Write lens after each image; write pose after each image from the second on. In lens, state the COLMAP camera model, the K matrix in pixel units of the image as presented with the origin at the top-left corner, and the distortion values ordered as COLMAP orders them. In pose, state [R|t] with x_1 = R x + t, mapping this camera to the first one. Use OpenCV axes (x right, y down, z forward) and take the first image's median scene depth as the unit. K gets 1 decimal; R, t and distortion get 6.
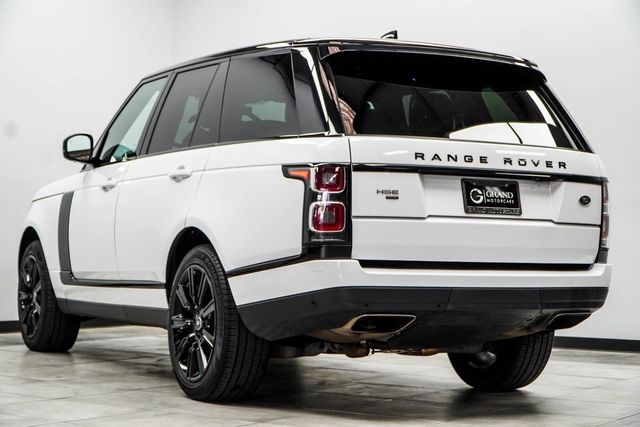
lens RADIAL K [[1329.4, 0, 320.0], [0, 1329.4, 213.5], [0, 0, 1]] dist [-0.189031, -0.050509]
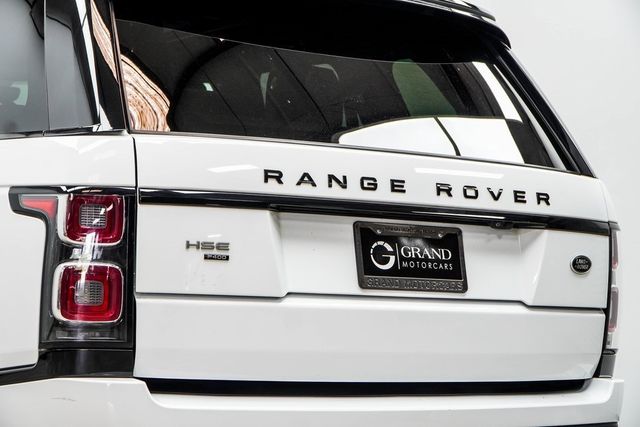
lens RADIAL K [[1664.3, 0, 320.0], [0, 1664.3, 213.5], [0, 0, 1]] dist [-0.421852, -0.081778]
pose [[0.996042, 0.023049, 0.085844, 0.037438], [-0.021957, 0.999666, -0.013642, -0.020161], [-0.086129, 0.011703, 0.996215, 0.353233]]
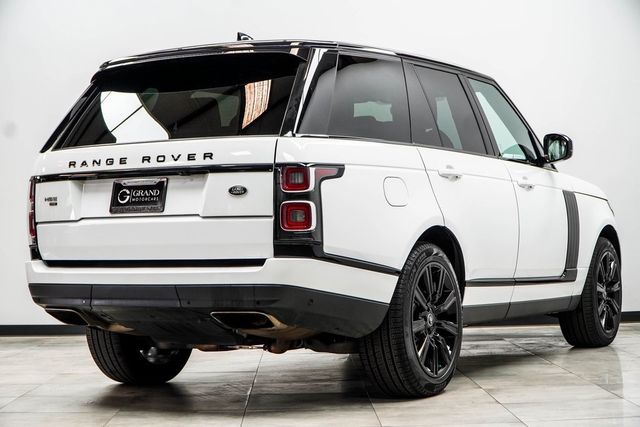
lens RADIAL K [[1333.2, 0, 320.0], [0, 1333.2, 213.5], [0, 0, 1]] dist [-0.088754, 0.172002]
pose [[0.533154, -0.050251, -0.844524, 1.074076], [0.050511, 0.998344, -0.027515, 0.036522], [0.844509, -0.027988, 0.534810, 0.571534]]
